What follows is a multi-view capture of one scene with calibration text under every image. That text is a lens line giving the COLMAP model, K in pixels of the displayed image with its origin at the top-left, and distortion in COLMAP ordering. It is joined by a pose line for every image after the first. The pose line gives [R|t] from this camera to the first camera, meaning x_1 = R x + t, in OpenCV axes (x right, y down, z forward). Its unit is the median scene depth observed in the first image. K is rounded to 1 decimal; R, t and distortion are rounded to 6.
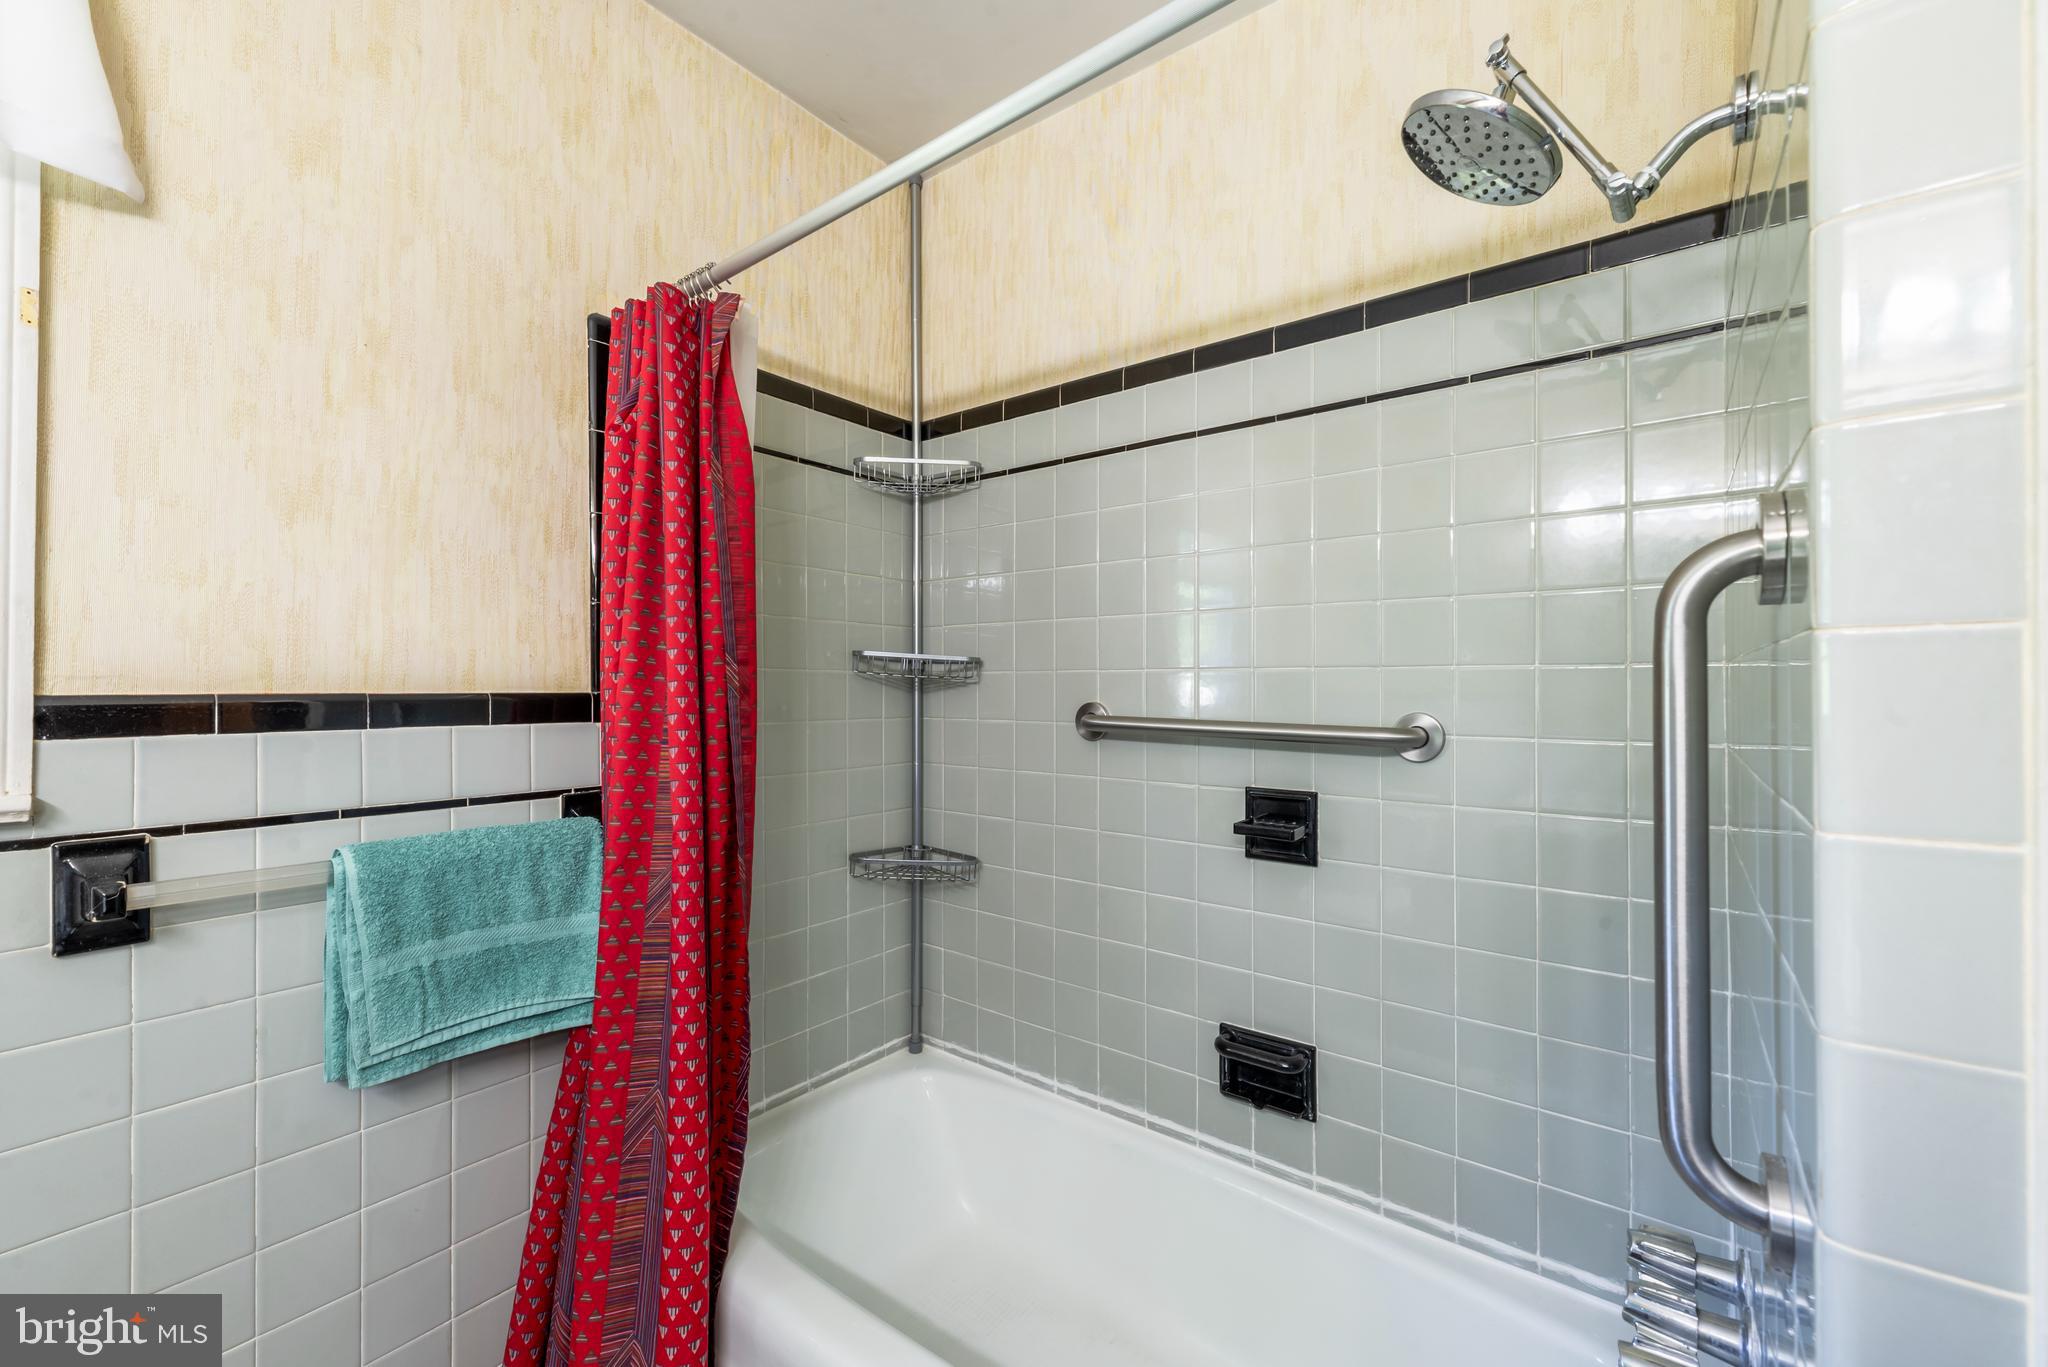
lens RADIAL K [[841.8, 0, 1024.0], [0, 841.8, 683.5], [0, 0, 1]] dist [0.008913, -0.000246]
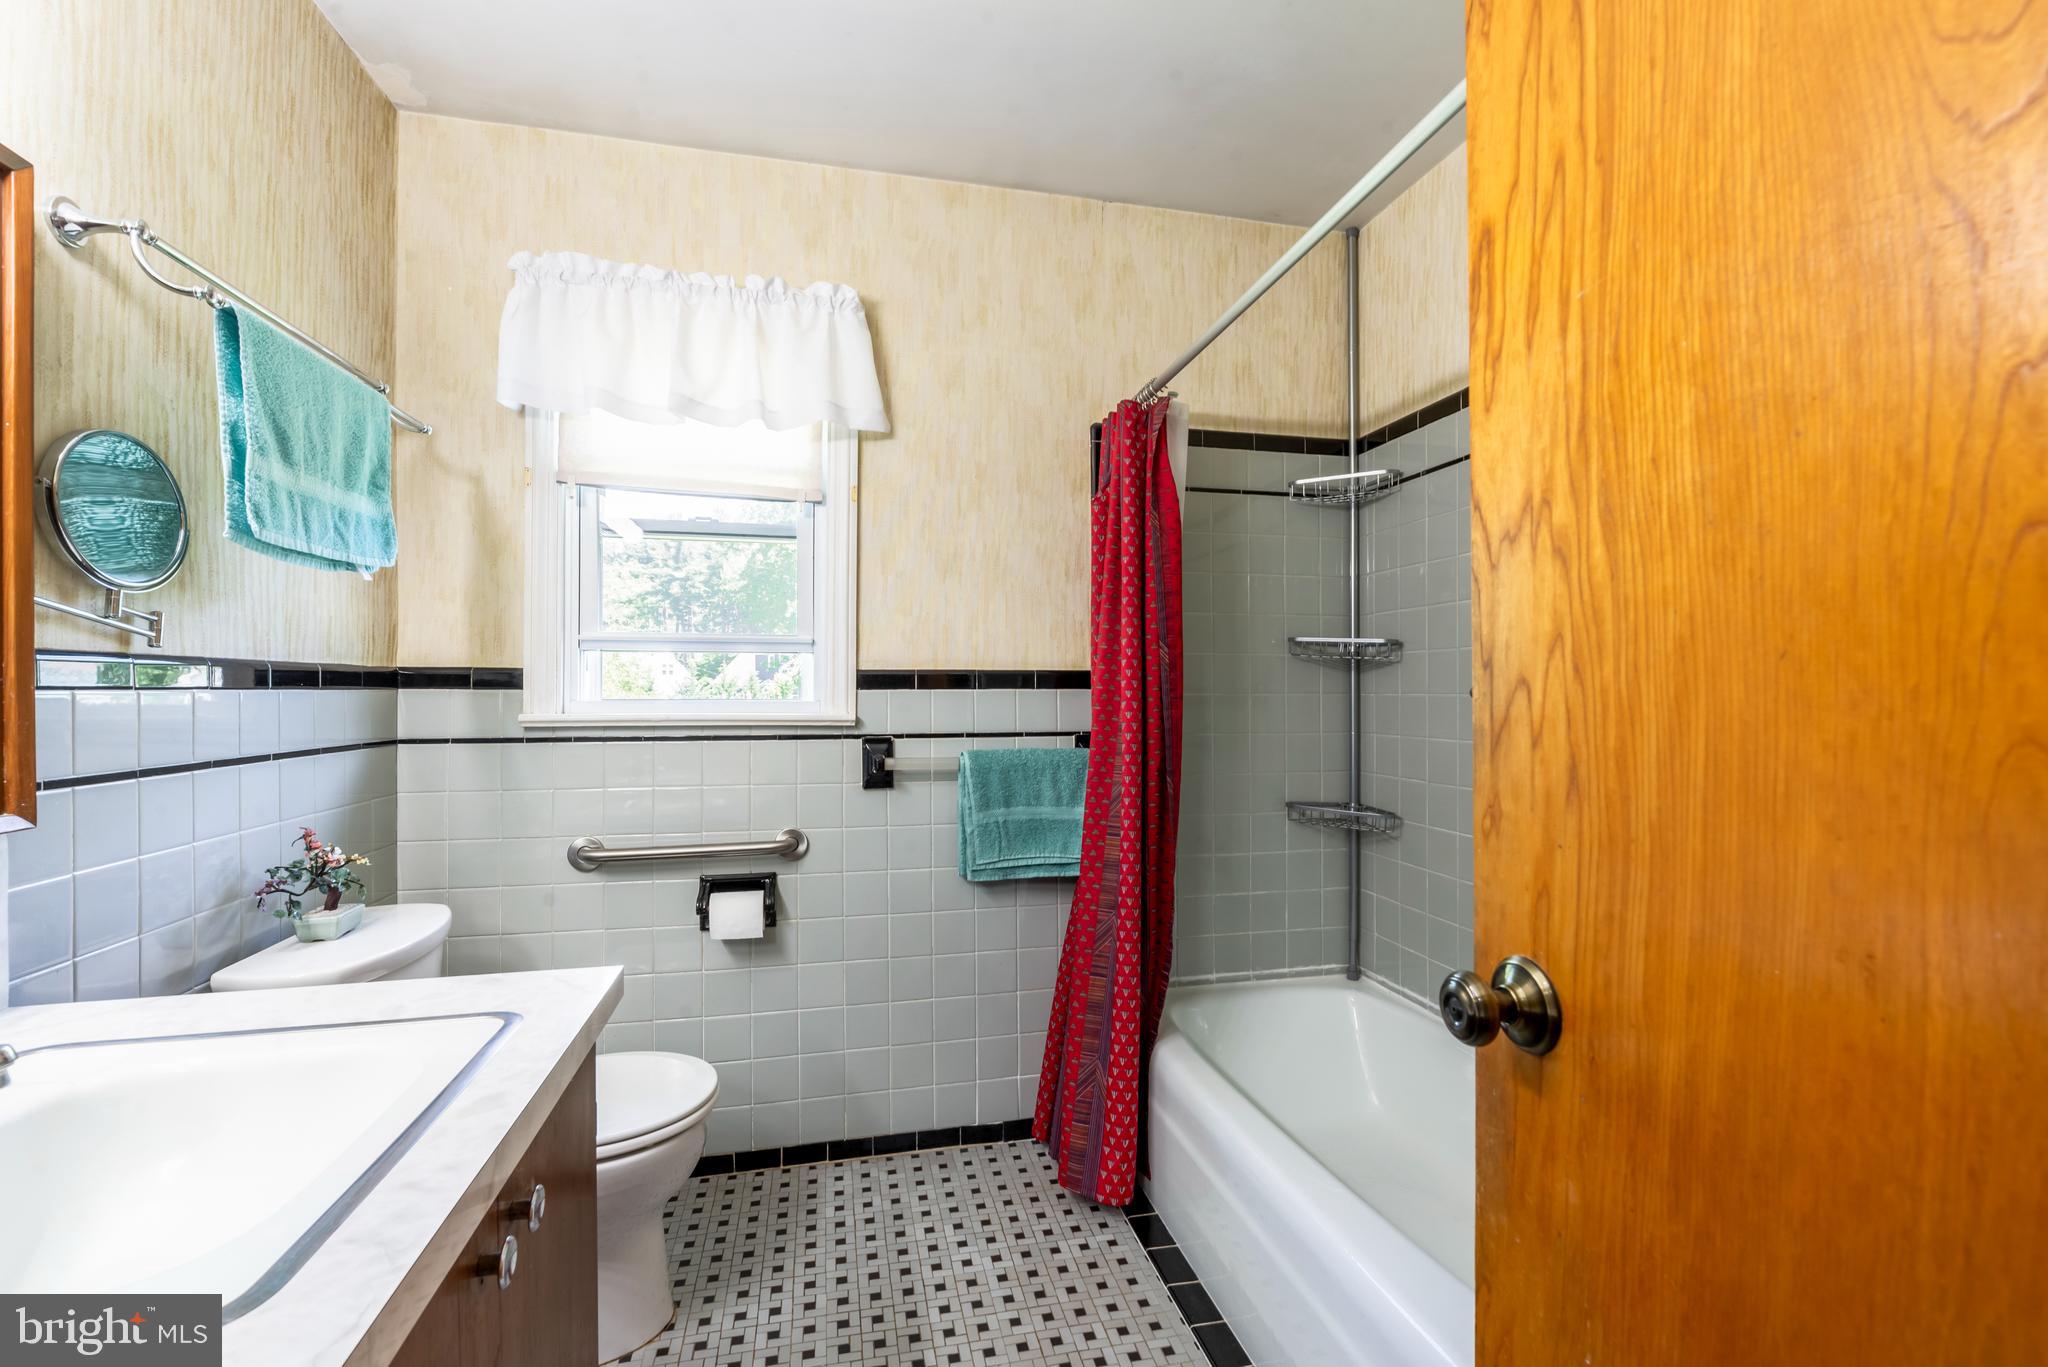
lens RADIAL K [[907.5, 0, 1024.0], [0, 907.5, 683.5], [0, 0, 1]] dist [-0.000099, 0.000017]
pose [[0.775247, -0.008752, -0.631598, 0.453681], [0.005456, 0.999959, -0.007159, 0.048127], [0.631635, 0.002104, 0.775263, -0.377628]]
